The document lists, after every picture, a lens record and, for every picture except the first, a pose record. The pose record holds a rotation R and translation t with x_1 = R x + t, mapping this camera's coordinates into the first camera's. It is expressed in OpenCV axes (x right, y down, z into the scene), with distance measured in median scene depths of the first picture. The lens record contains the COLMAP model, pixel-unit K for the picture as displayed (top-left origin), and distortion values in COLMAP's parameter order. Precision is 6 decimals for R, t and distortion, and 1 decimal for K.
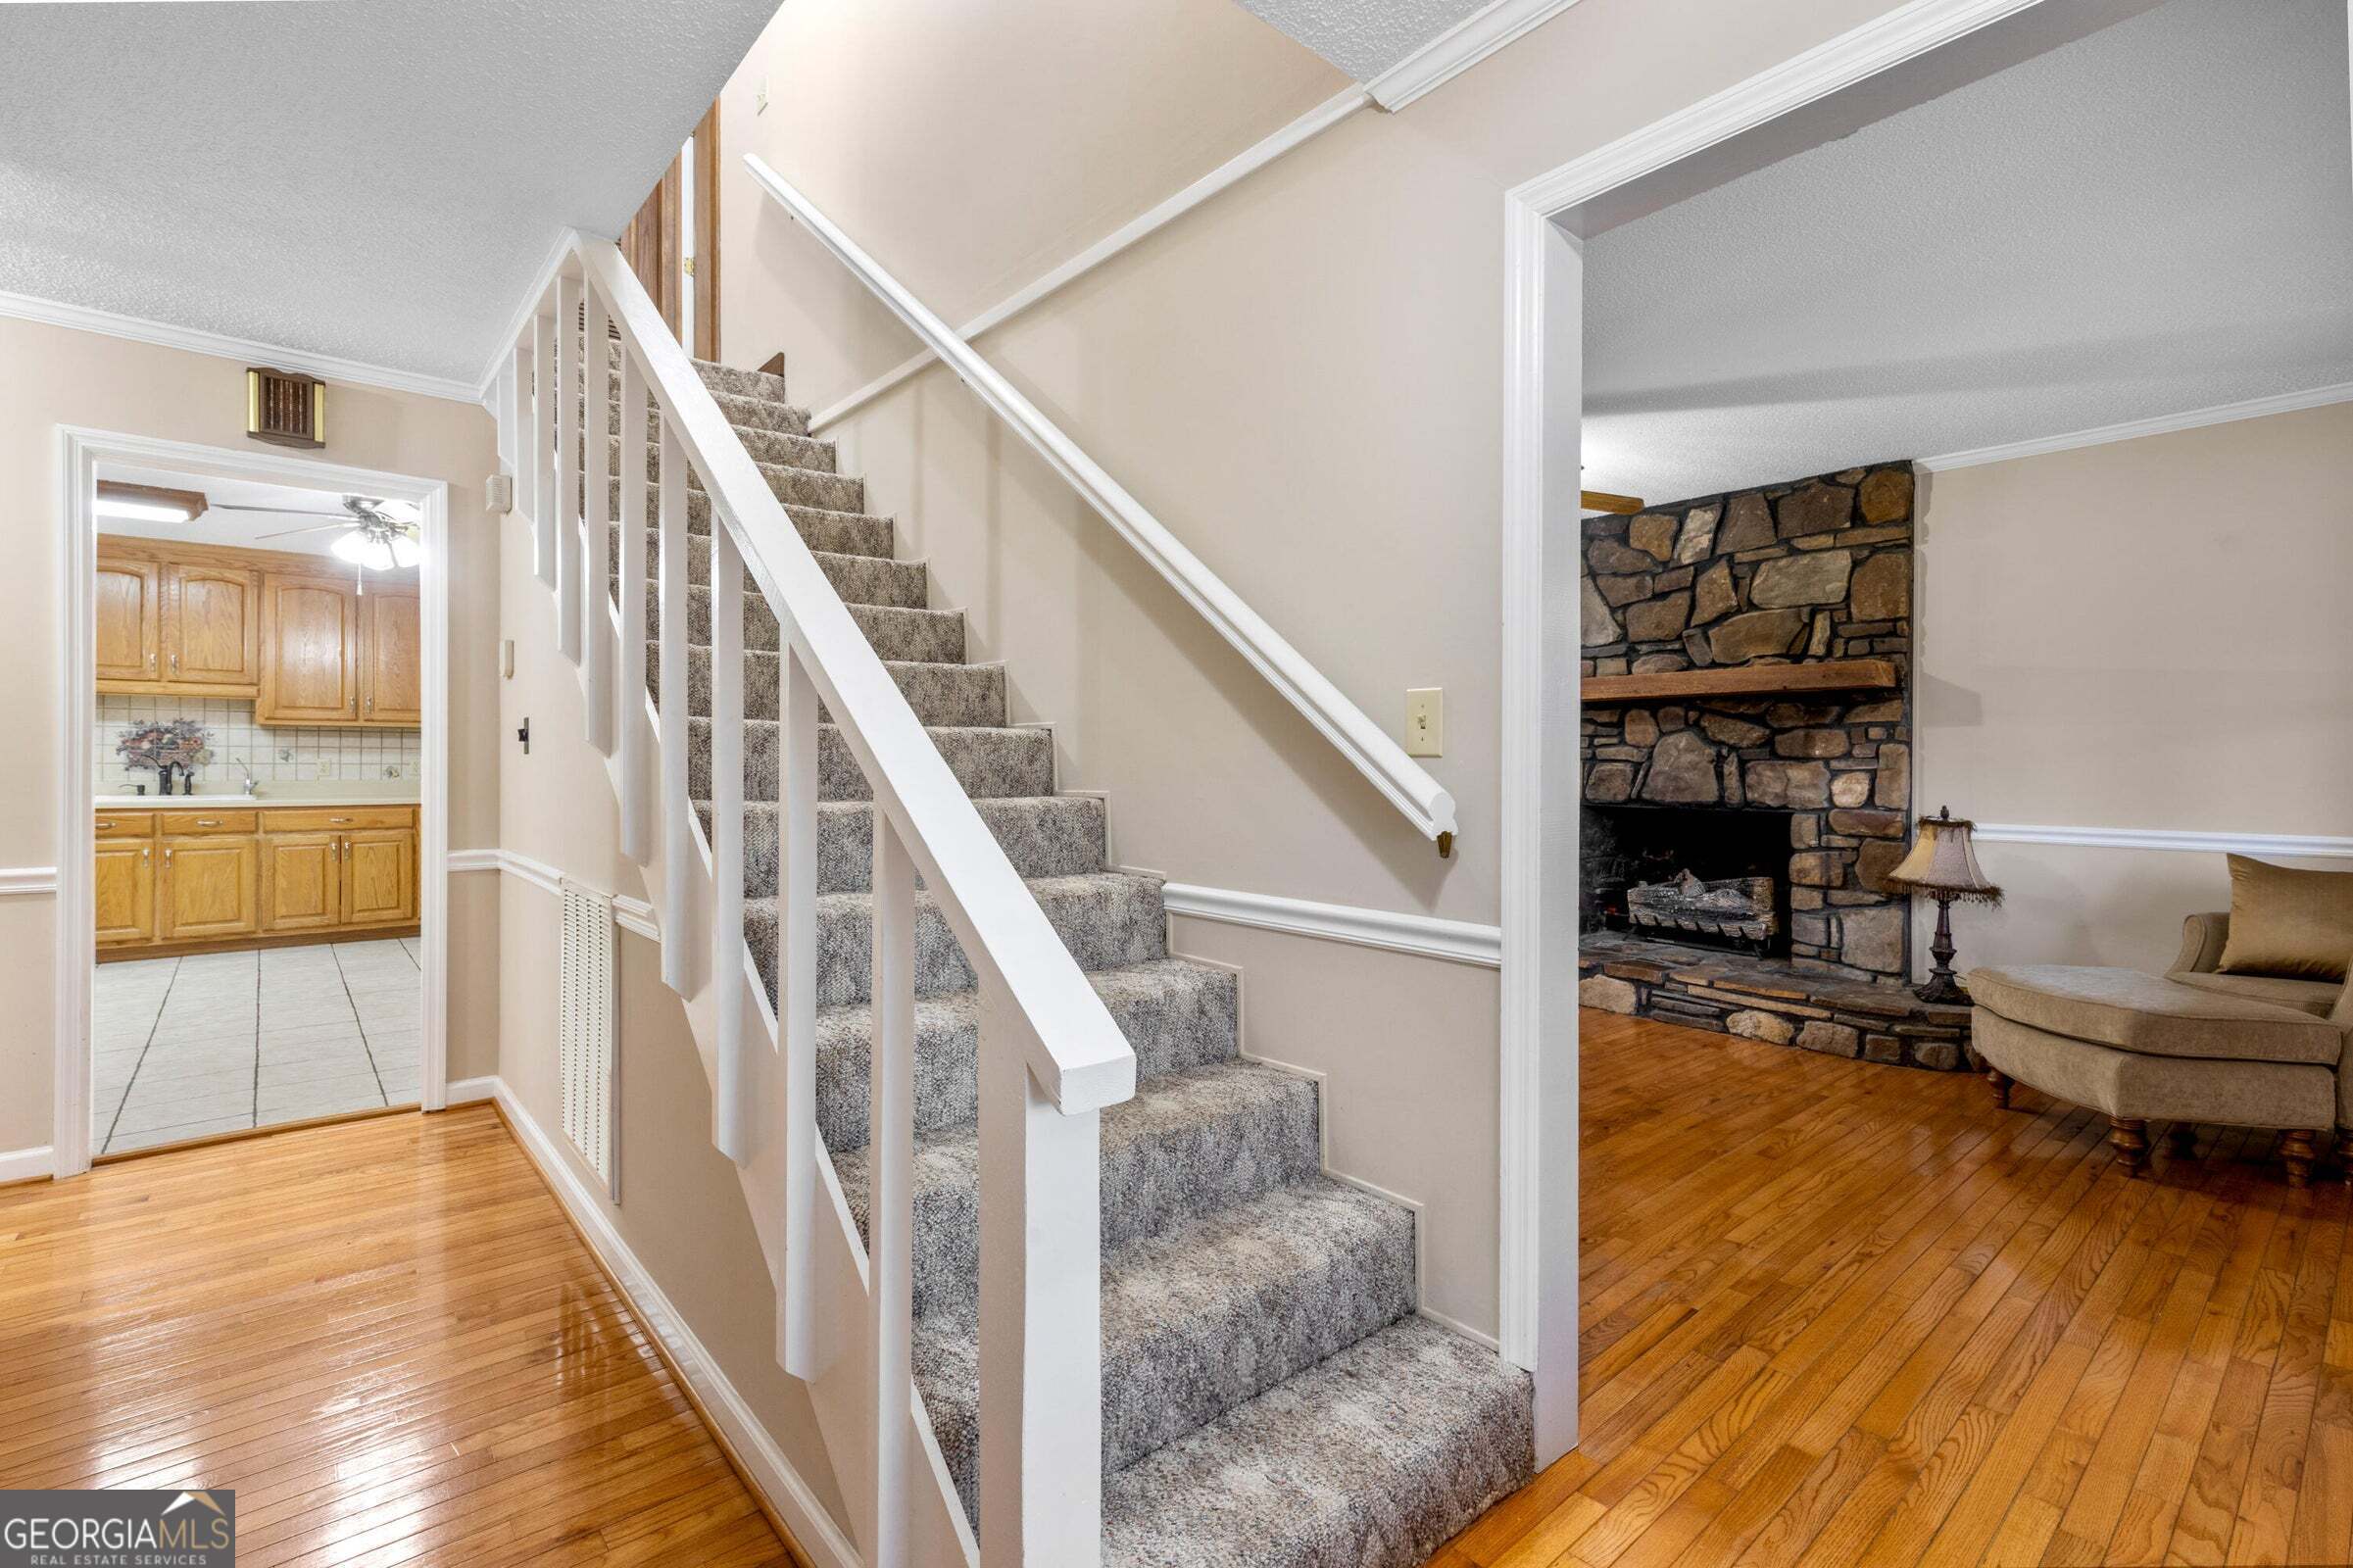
lens RADIAL K [[1069.5, 0, 1191.5], [0, 1069.5, 759.5], [0, 0, 1]] dist [0.005728, -0.001248]
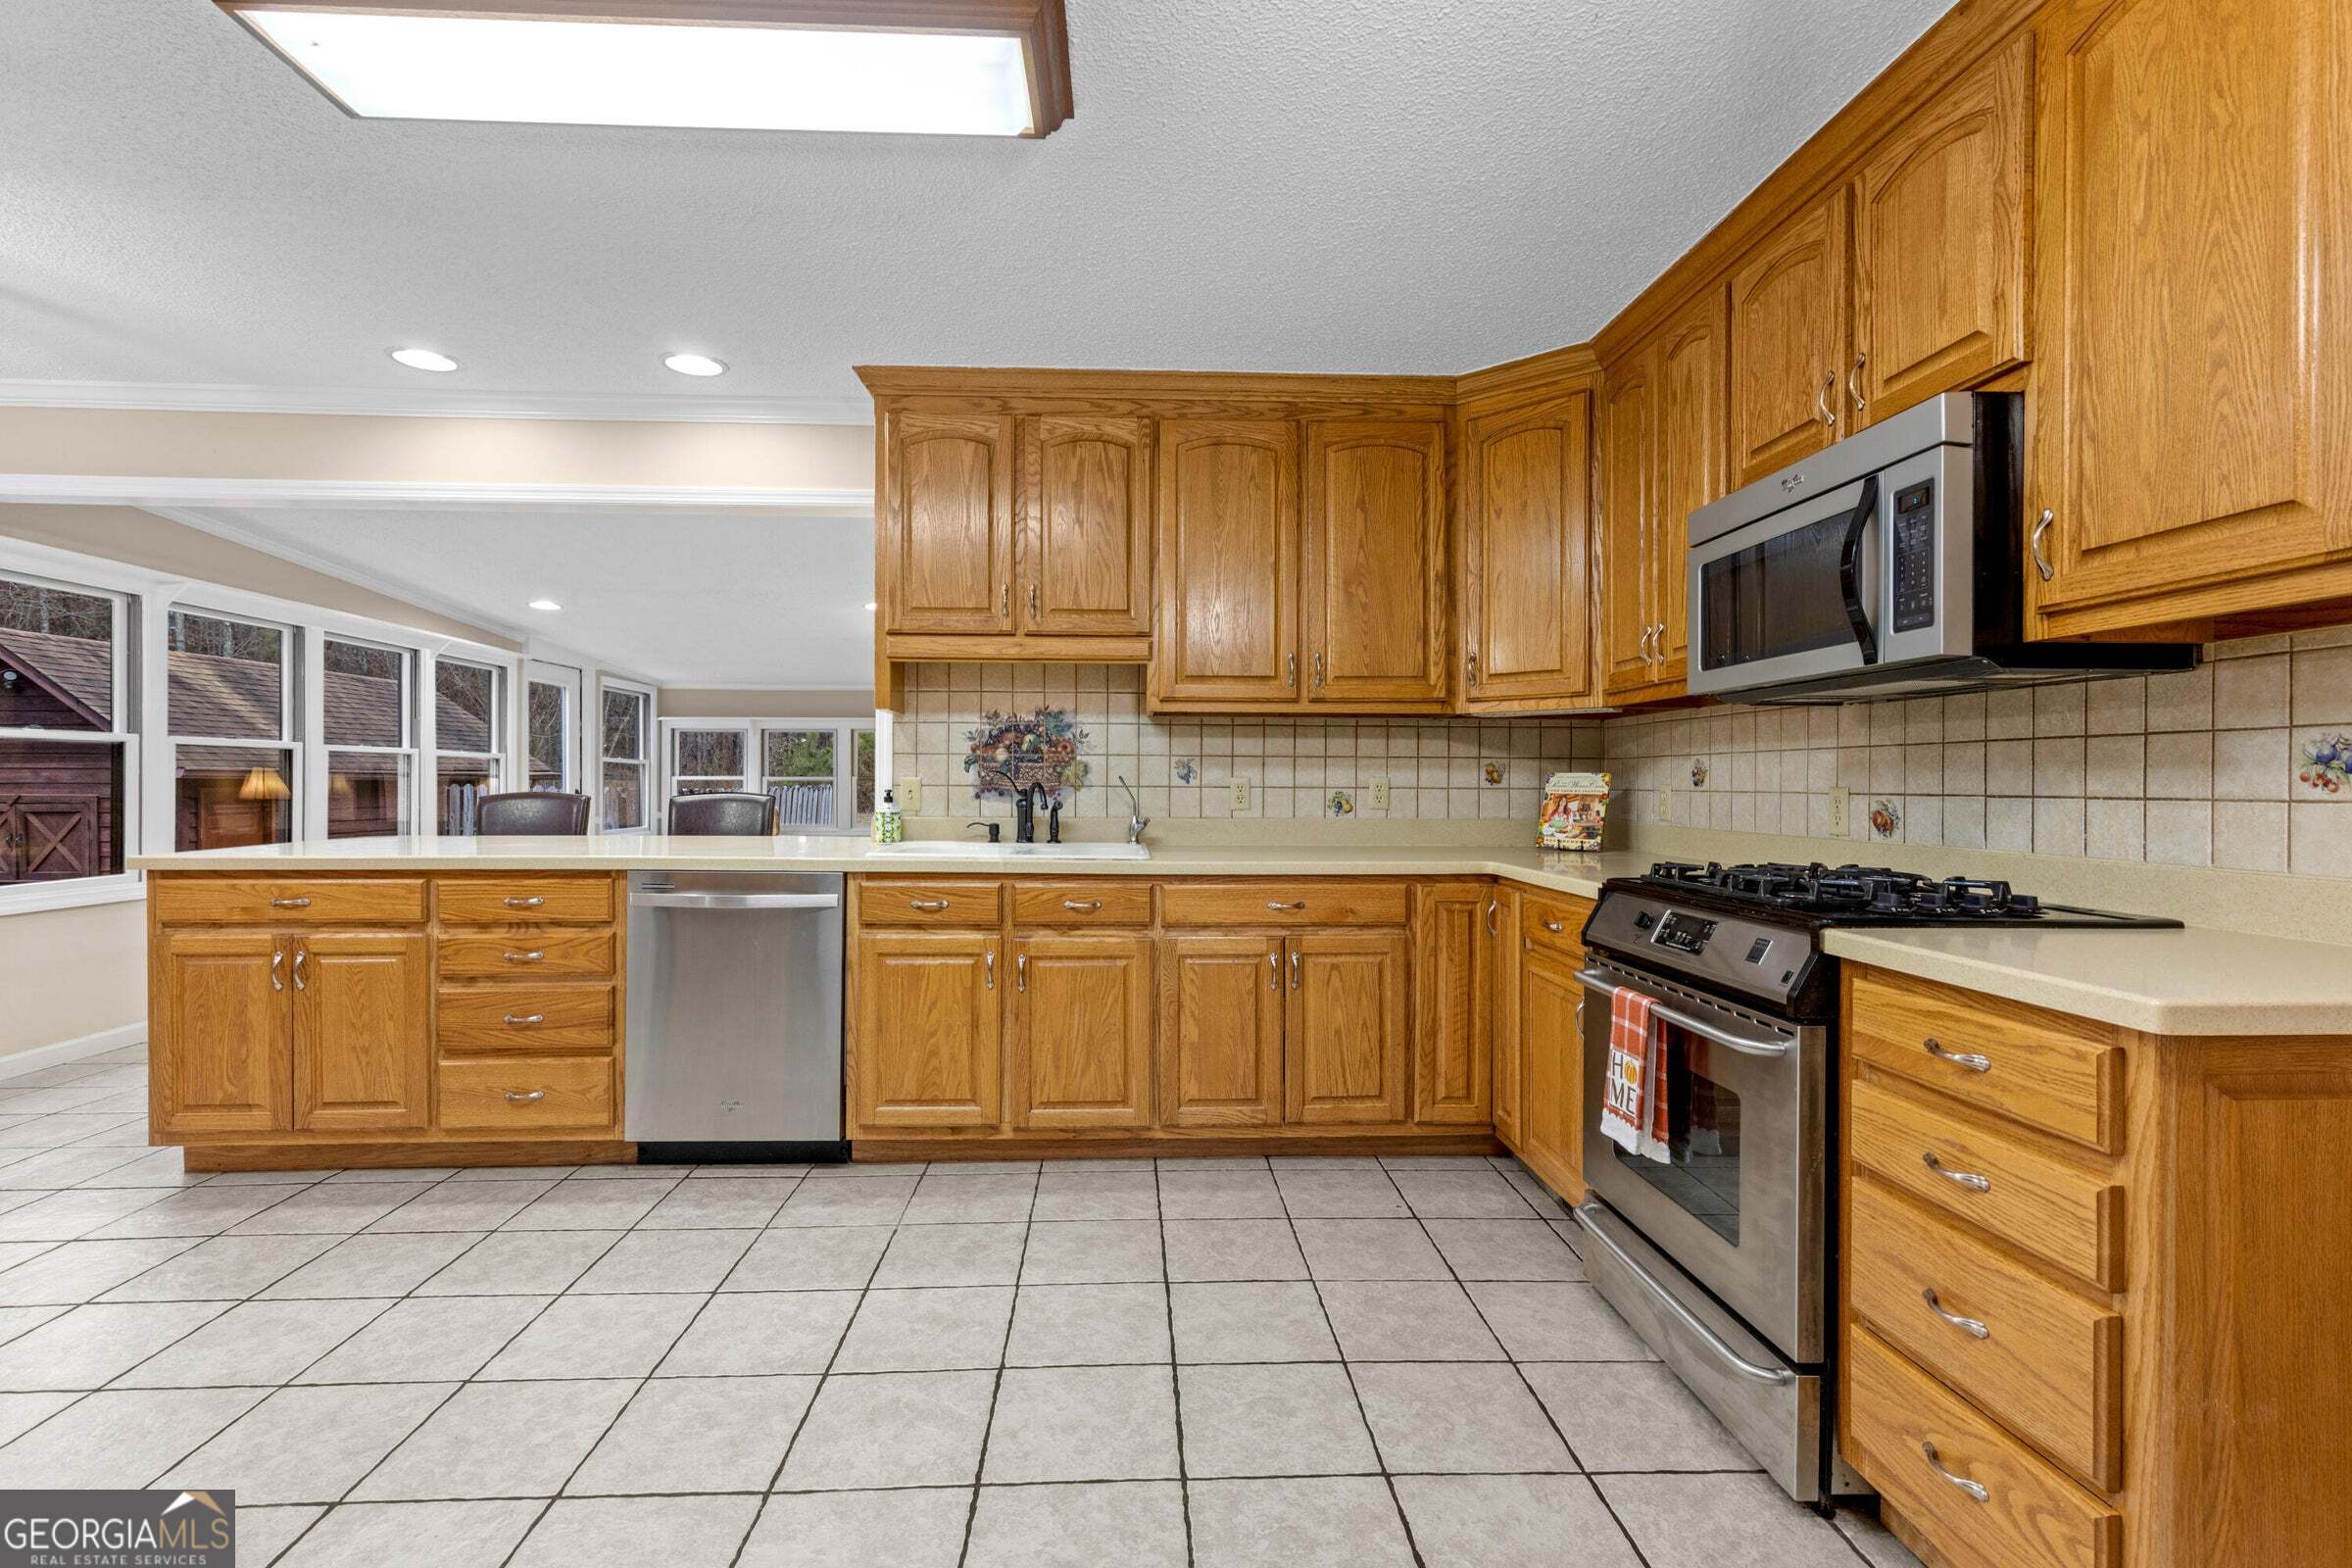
lens RADIAL K [[1069.0, 0, 1179.7], [0, 1069.0, 784.5], [0, 0, 1]] dist [0.005728, -0.001248]
pose [[0.791350, 0.000554, -0.611363, -0.545993], [0.001103, 0.999997, 0.002333, 0.001647], [0.611362, -0.002521, 0.791347, 0.603026]]
